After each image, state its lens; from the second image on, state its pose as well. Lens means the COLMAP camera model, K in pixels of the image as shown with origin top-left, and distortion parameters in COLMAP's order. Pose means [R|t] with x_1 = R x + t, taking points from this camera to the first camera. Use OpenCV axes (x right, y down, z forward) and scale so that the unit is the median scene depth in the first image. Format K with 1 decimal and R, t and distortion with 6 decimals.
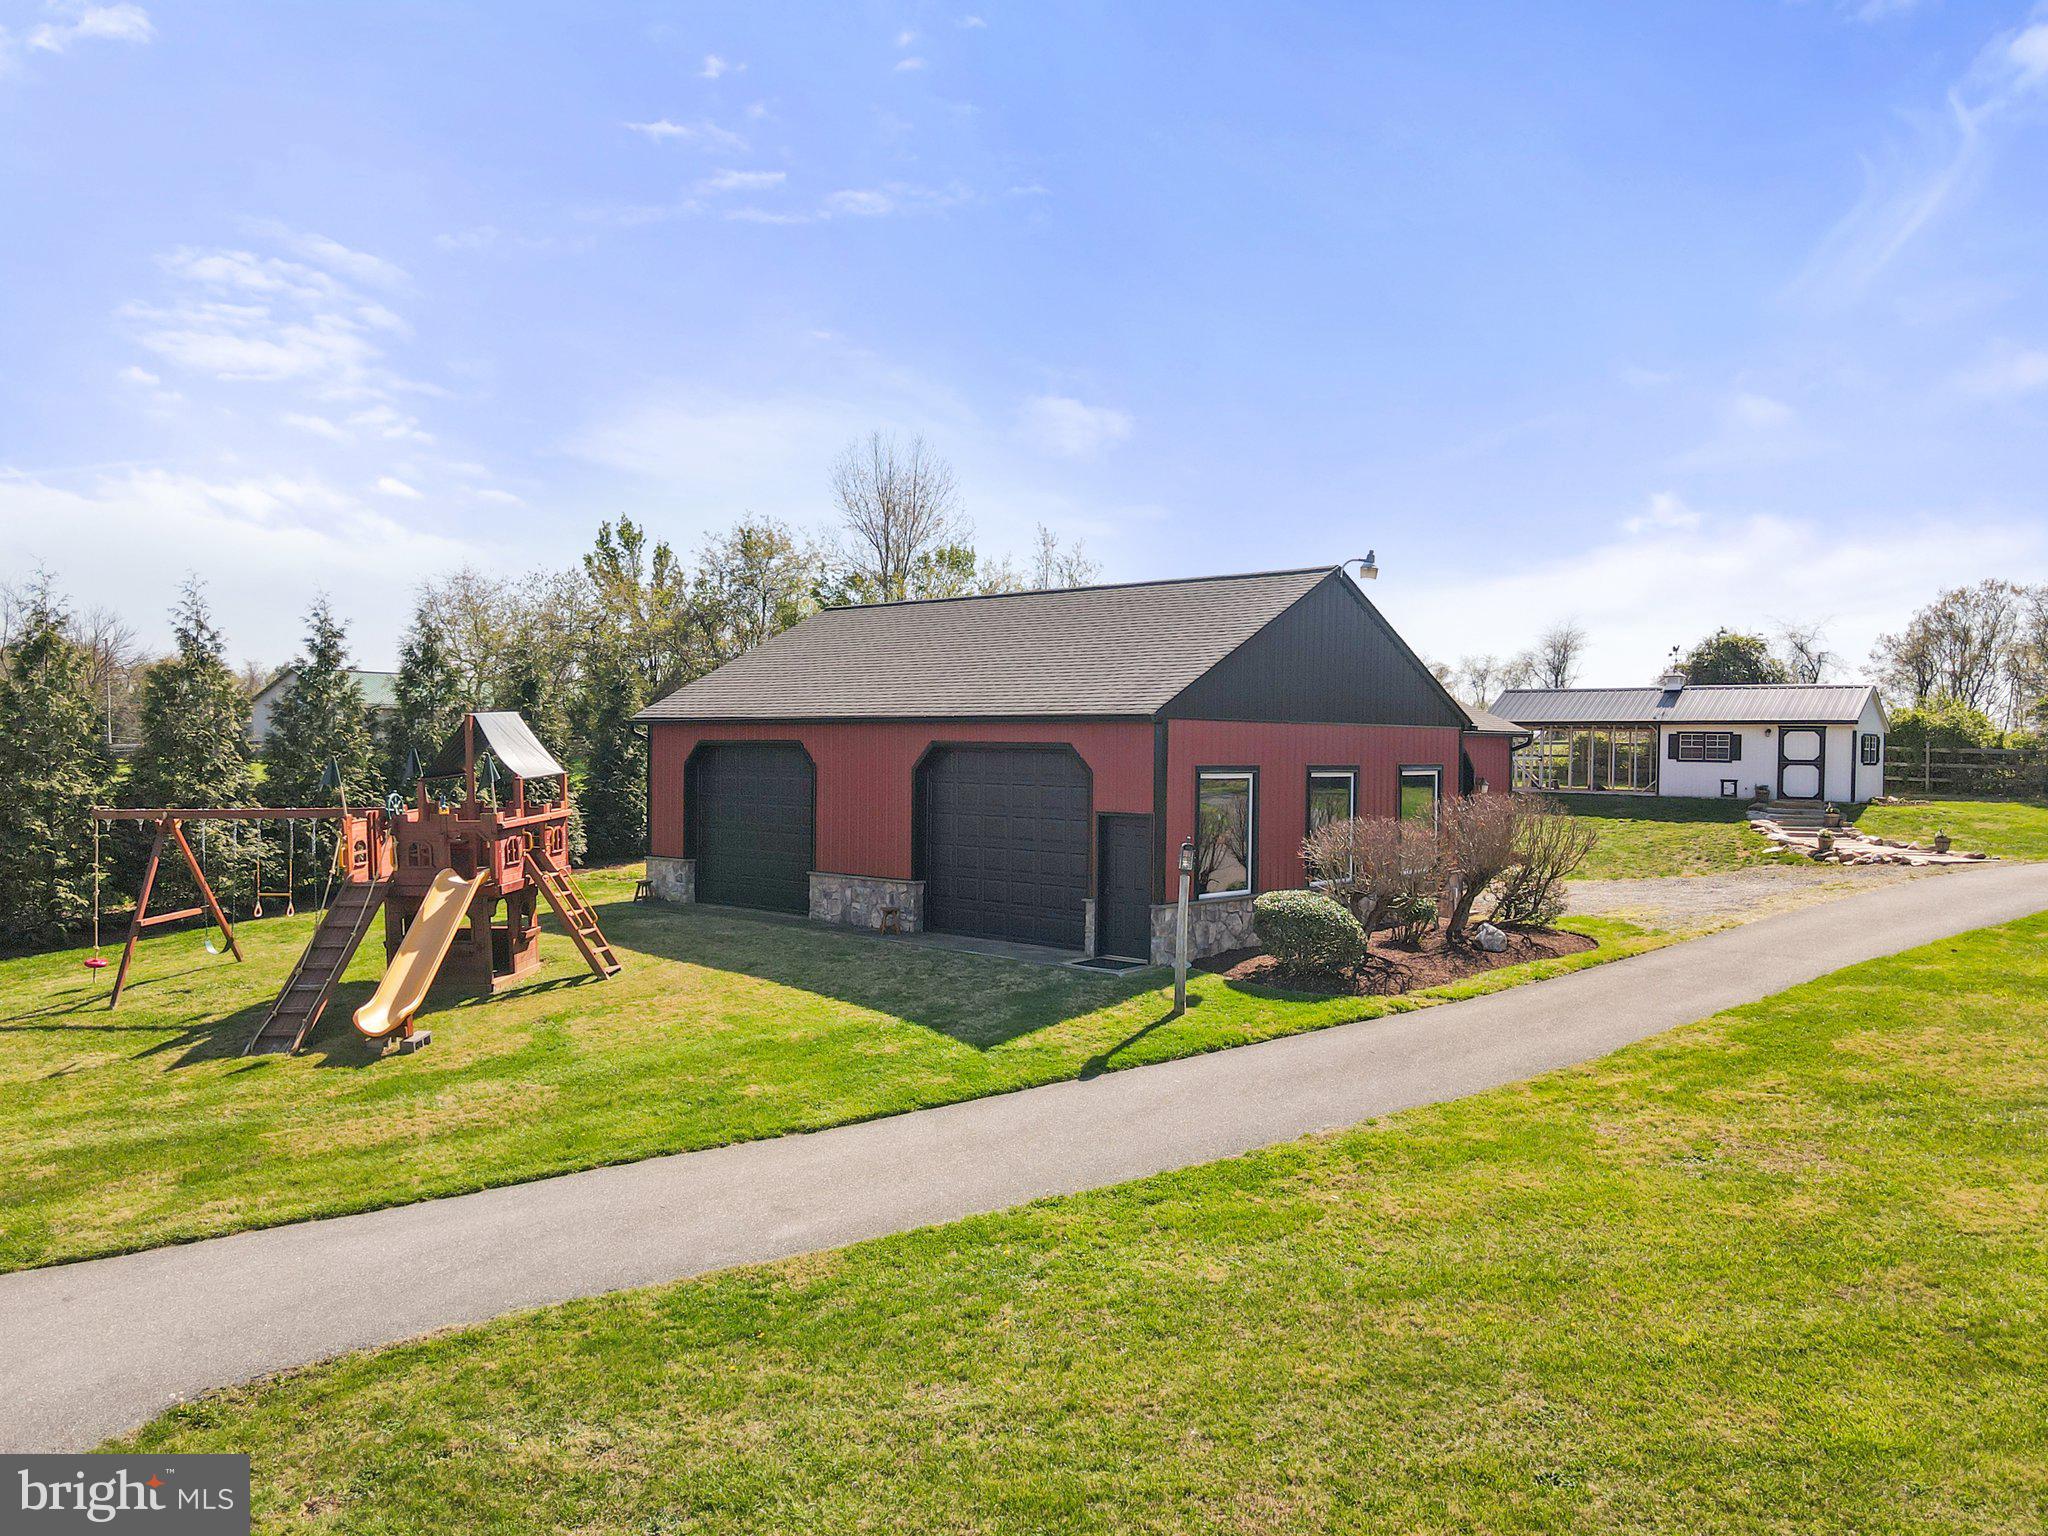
lens RADIAL K [[1478.1, 0, 1024.0], [0, 1478.1, 768.0], [0, 0, 1]] dist [0.007167, 0.004898]
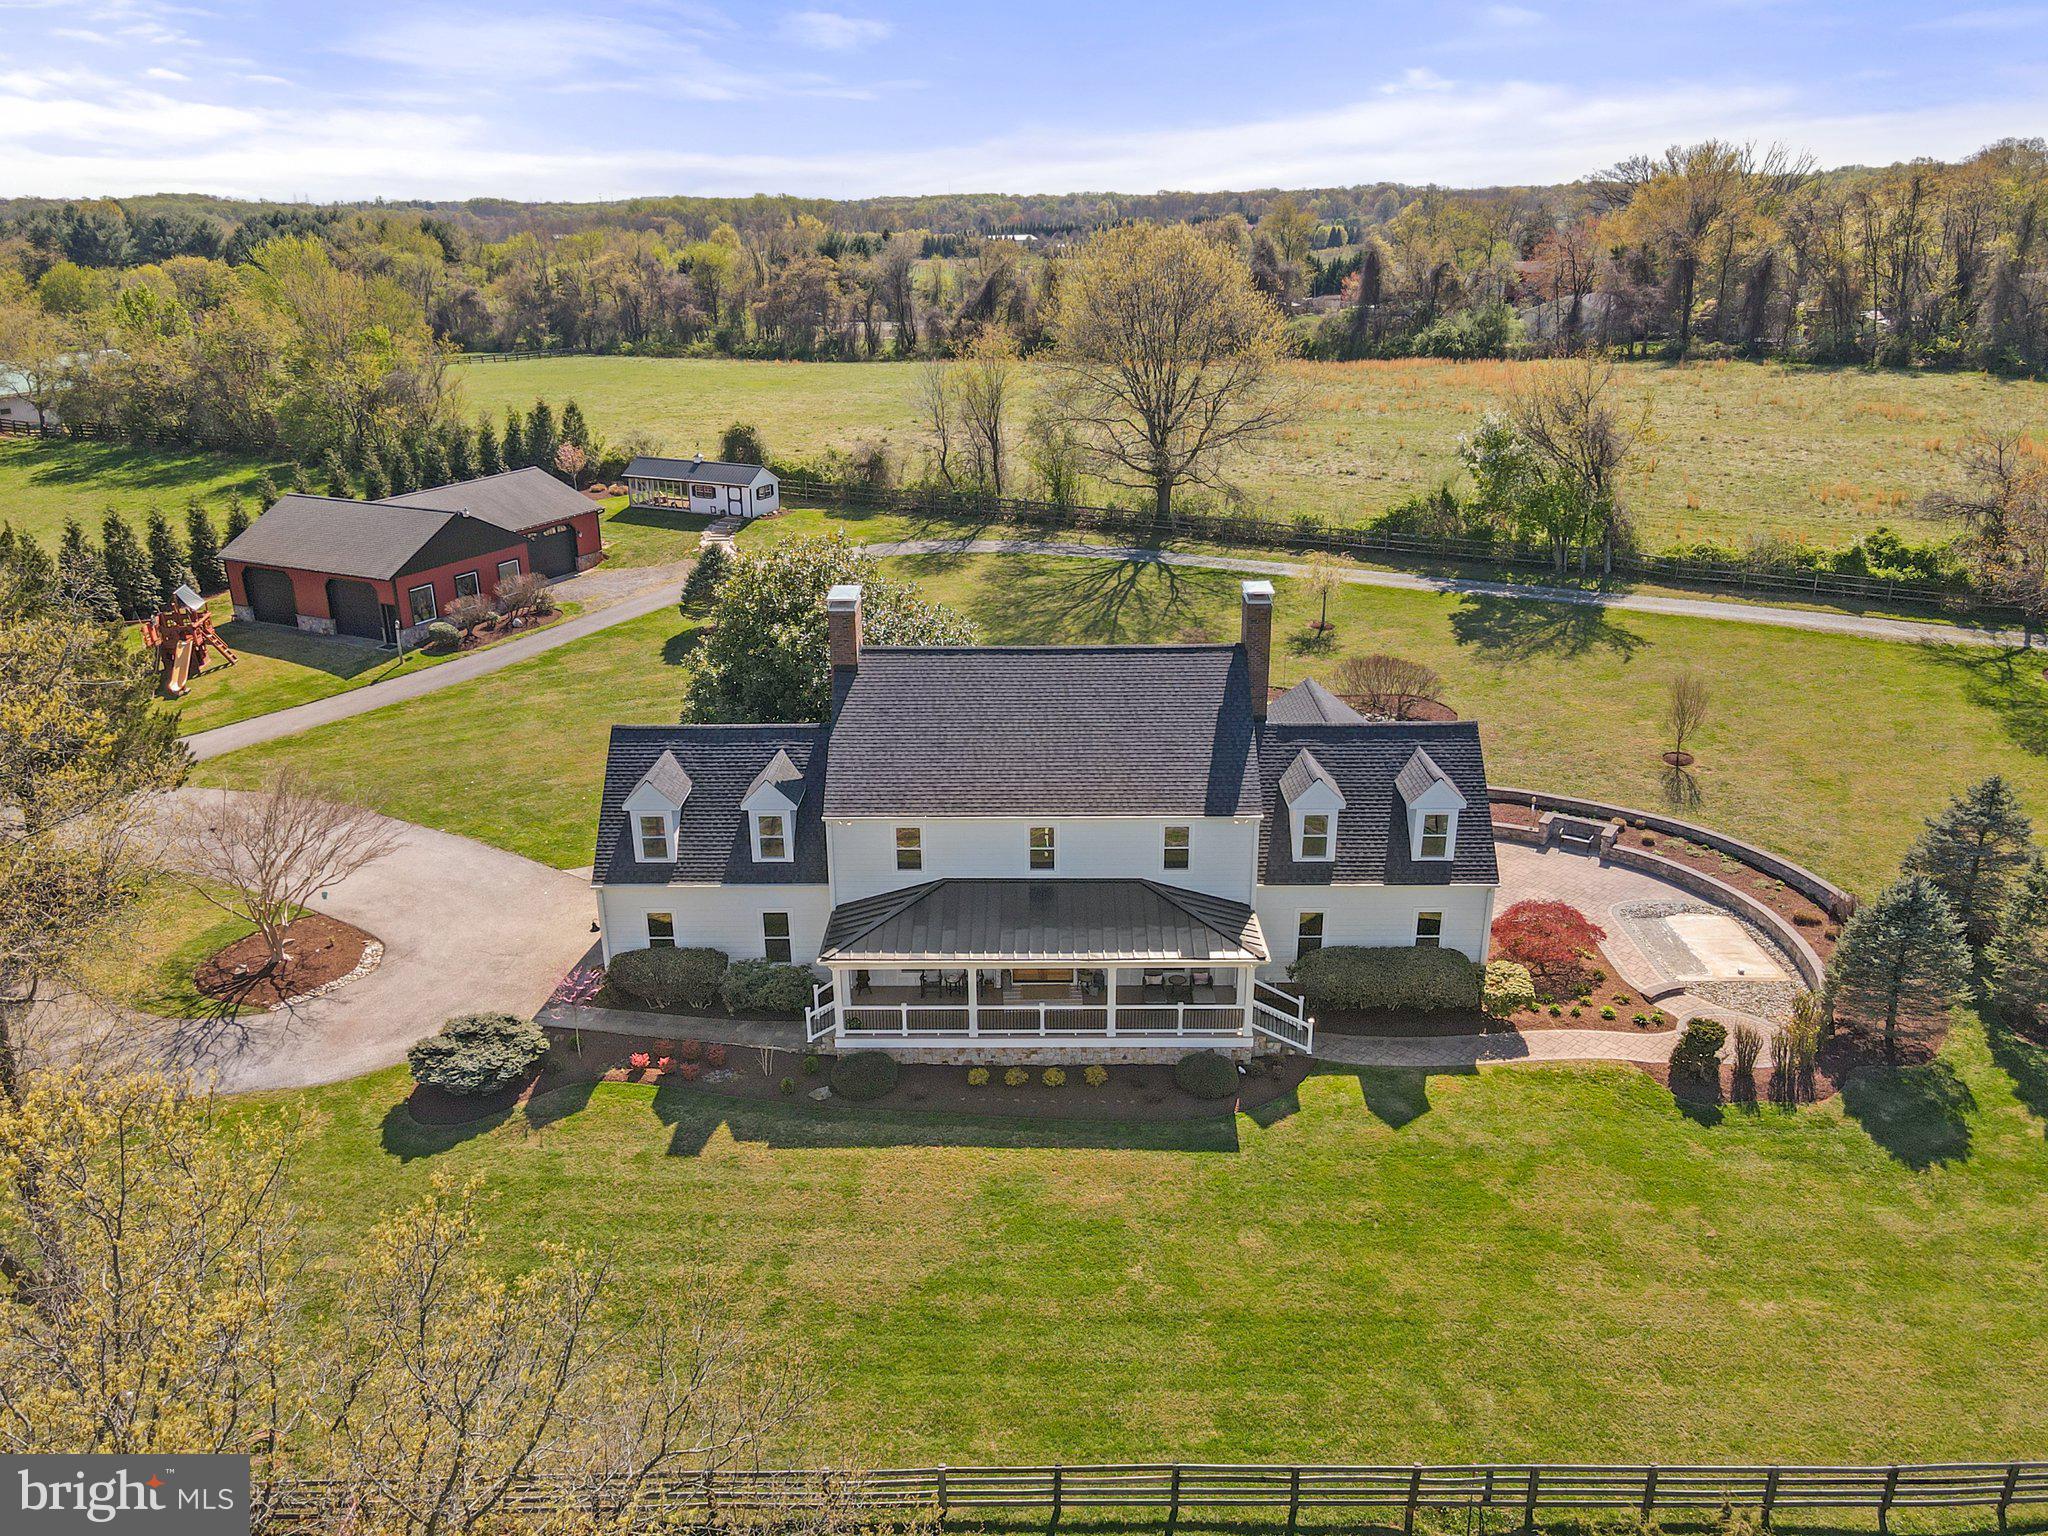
lens RADIAL K [[1478.1, 0, 1024.0], [0, 1478.1, 768.0], [0, 0, 1]] dist [0.007167, 0.004898]
pose [[0.963664, -0.117588, 0.239843, 0.530616], [0.025433, 0.934205, 0.355828, -0.682890], [-0.265904, -0.336799, 0.903251, -2.255370]]
